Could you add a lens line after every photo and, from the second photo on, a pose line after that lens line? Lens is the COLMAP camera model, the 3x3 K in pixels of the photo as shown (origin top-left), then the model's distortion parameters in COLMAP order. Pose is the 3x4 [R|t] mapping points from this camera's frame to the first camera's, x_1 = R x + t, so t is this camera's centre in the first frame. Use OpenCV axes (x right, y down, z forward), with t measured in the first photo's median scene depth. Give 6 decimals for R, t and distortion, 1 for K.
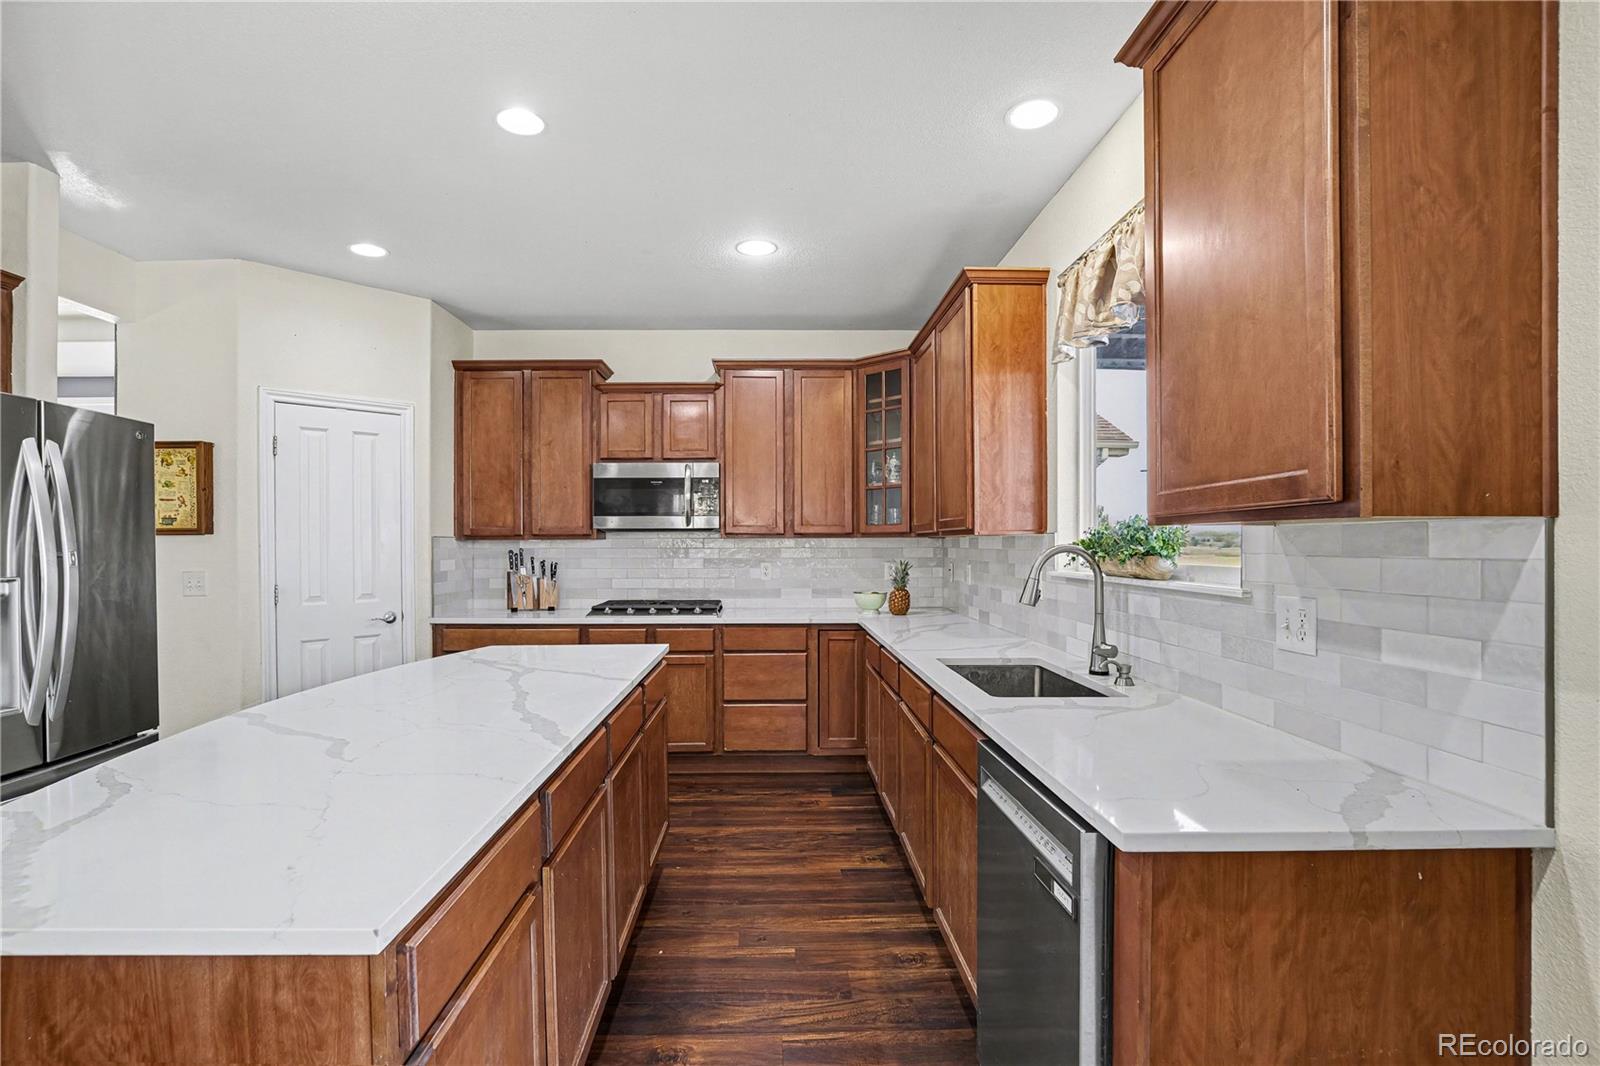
lens RADIAL K [[742.5, 0, 779.2], [0, 742.5, 543.3], [0, 0, 1]] dist [-0.026823, 0.002580]
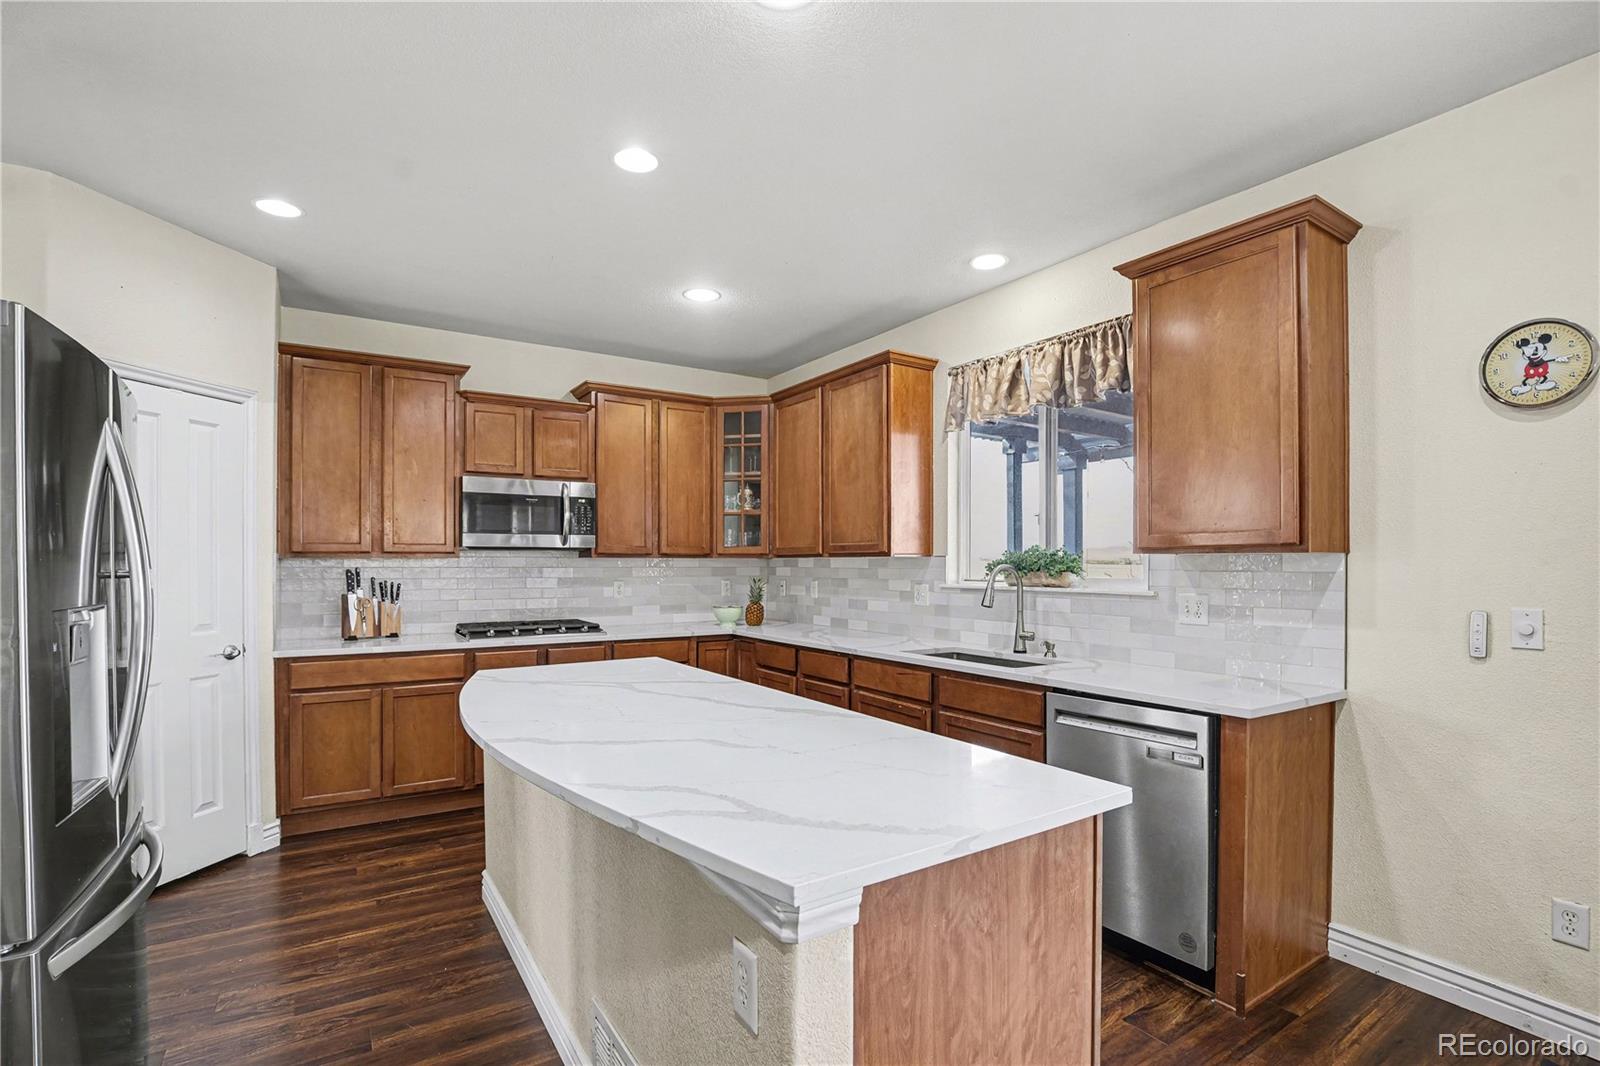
lens RADIAL K [[742.5, 0, 788.4], [0, 742.5, 574.1], [0, 0, 1]] dist [-0.026823, 0.002580]
pose [[0.849392, -0.004211, 0.527746, -0.410374], [-0.003293, 0.999906, 0.013280, 0.001215], [-0.527752, -0.013018, 0.849298, -0.006509]]
